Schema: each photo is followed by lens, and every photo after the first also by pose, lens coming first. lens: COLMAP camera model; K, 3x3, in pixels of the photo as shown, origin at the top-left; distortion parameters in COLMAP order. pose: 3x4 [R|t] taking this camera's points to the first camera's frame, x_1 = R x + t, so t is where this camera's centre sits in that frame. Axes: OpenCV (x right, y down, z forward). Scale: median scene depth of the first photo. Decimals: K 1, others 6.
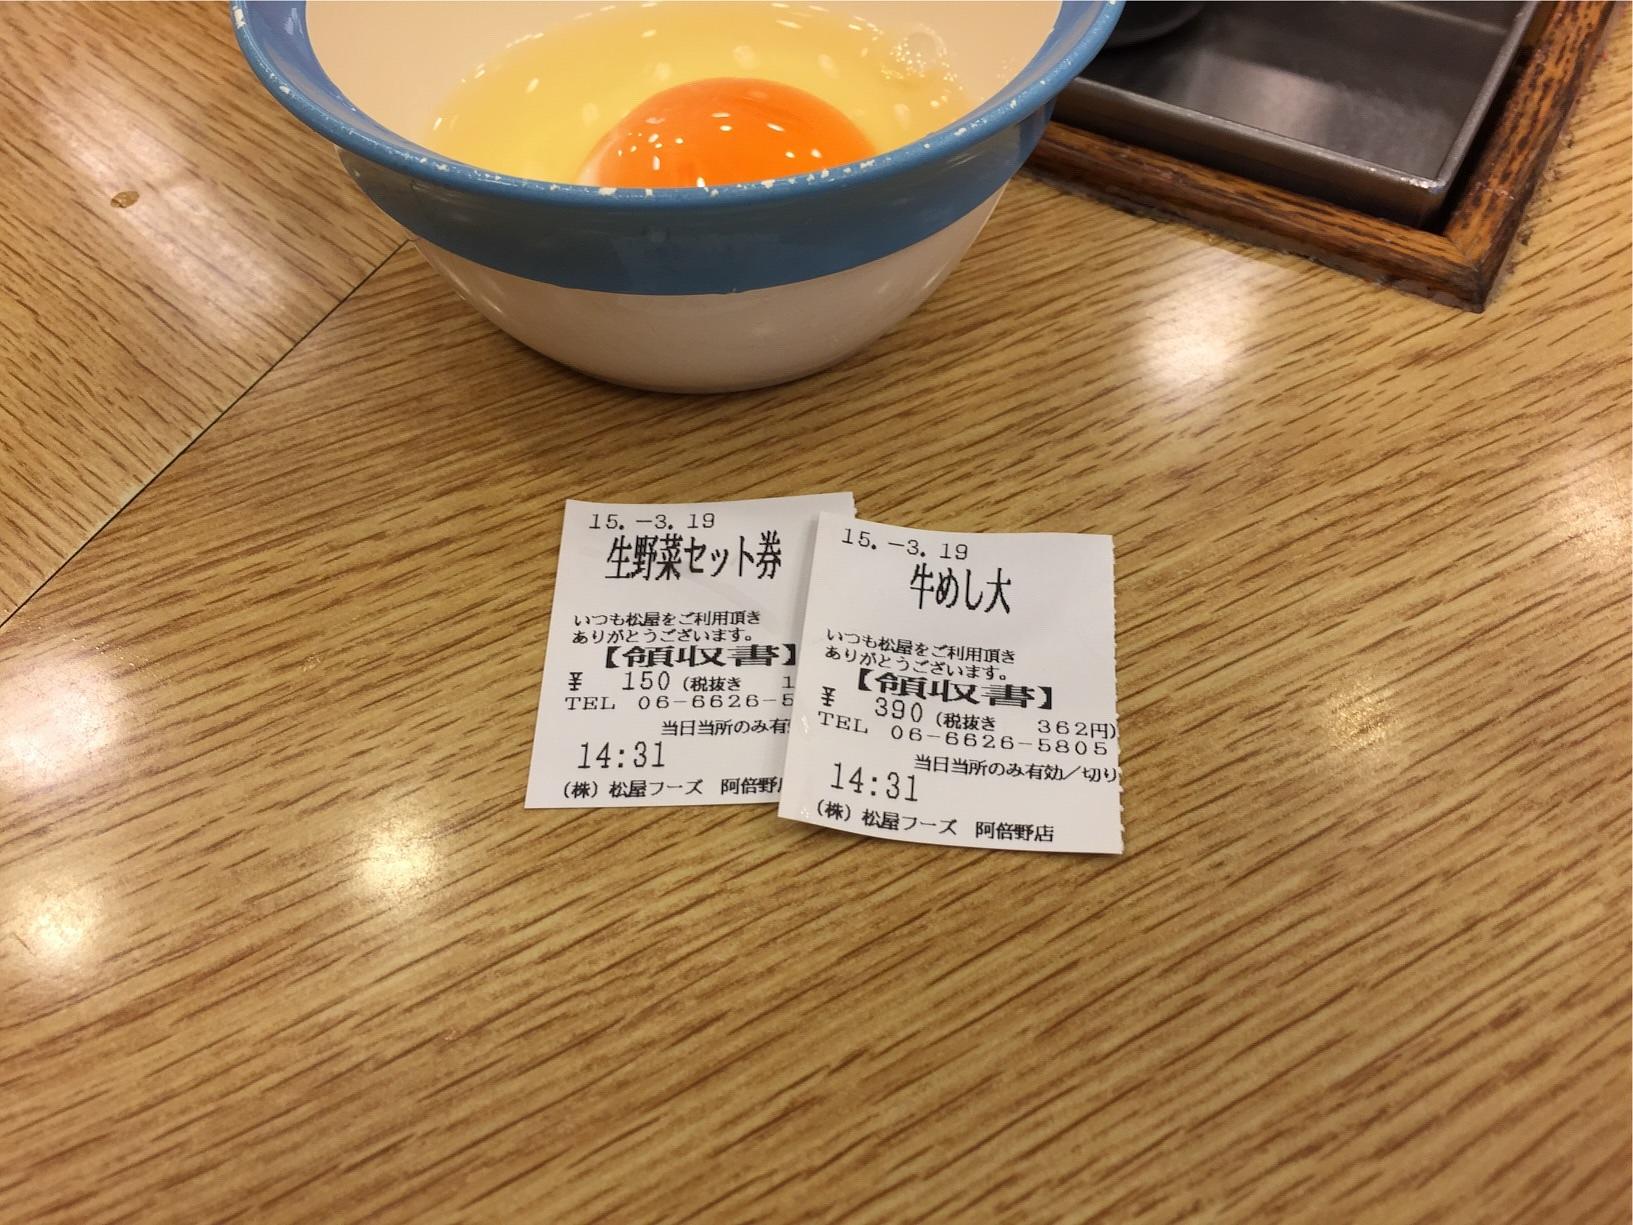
lens RADIAL K [[1385.8, 0, 818.4], [0, 1385.8, 614.4], [0, 0, 1]] dist [0.054583, -0.012125]
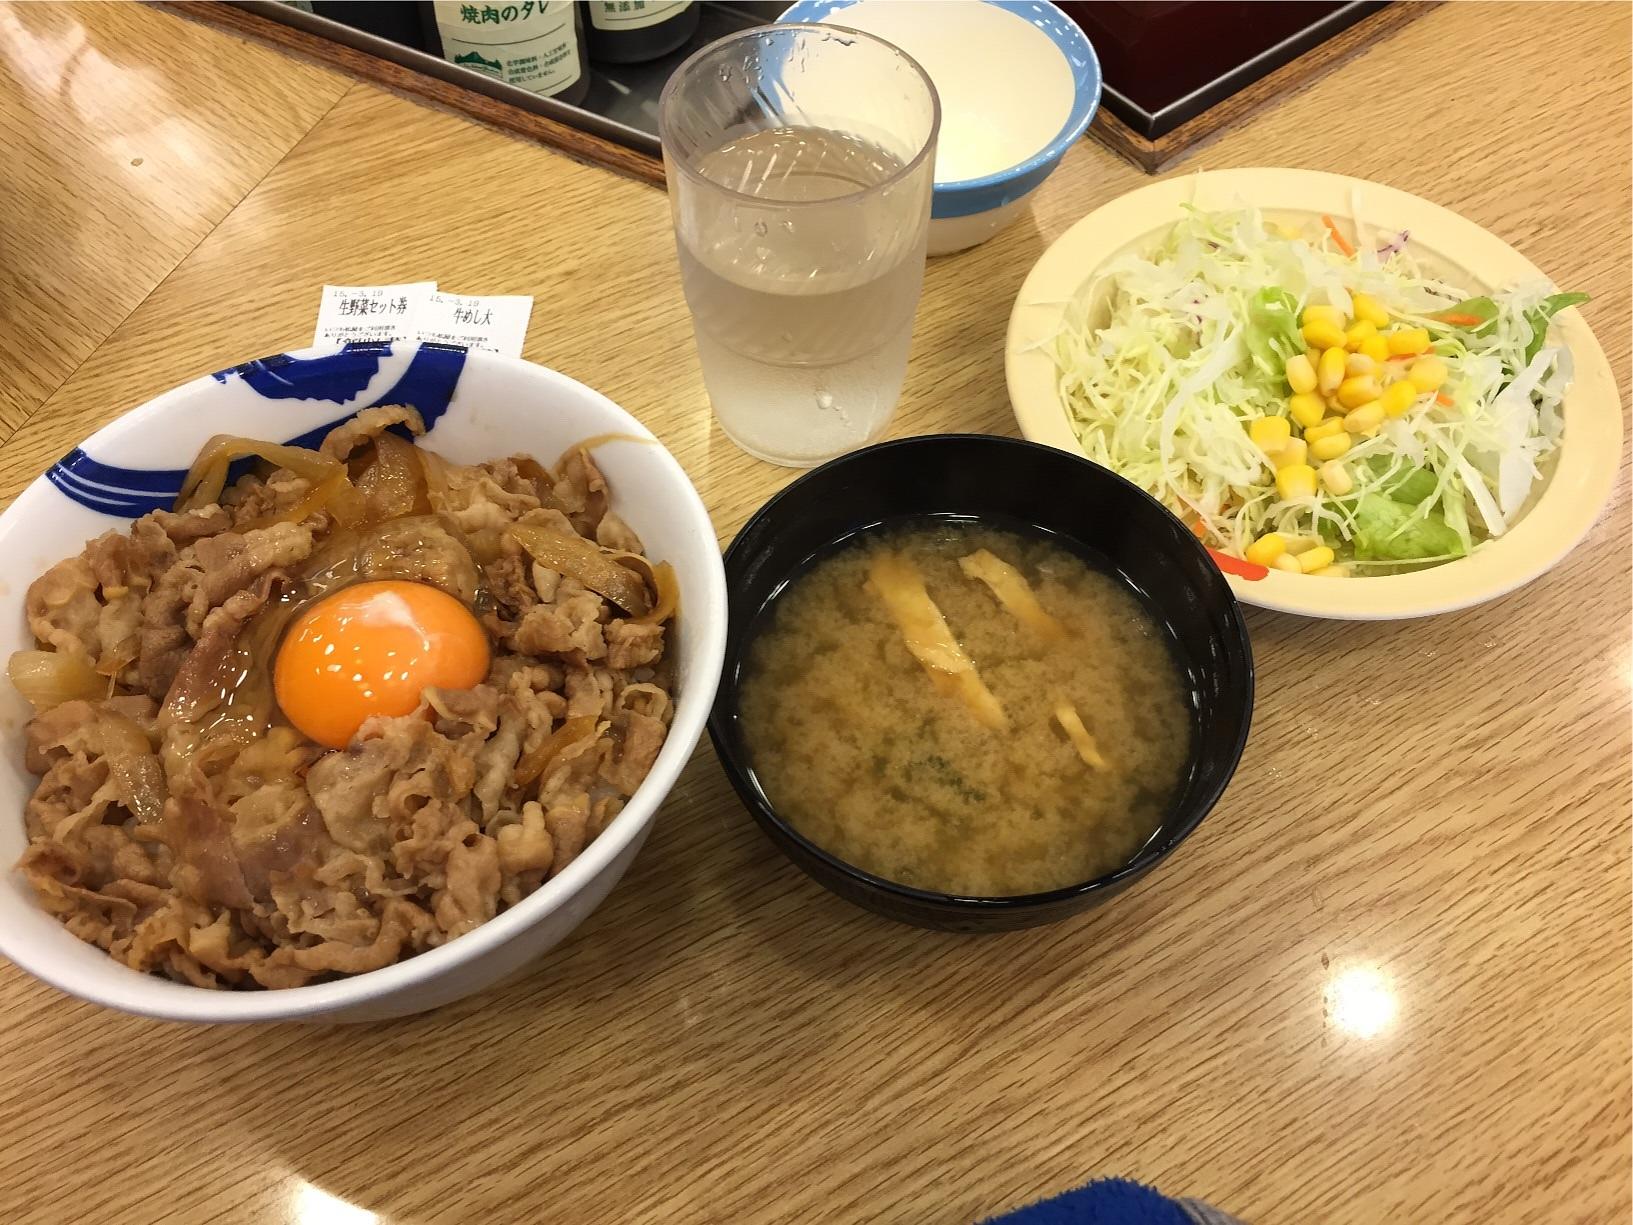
lens RADIAL K [[1385.8, 0, 814.0], [0, 1385.8, 612.3], [0, 0, 1]] dist [0.054583, -0.012125]
pose [[0.999713, -0.022434, 0.008362, 0.702119], [0.021637, 0.996092, 0.085635, 0.322779], [-0.010250, -0.085429, 0.996292, -1.672287]]
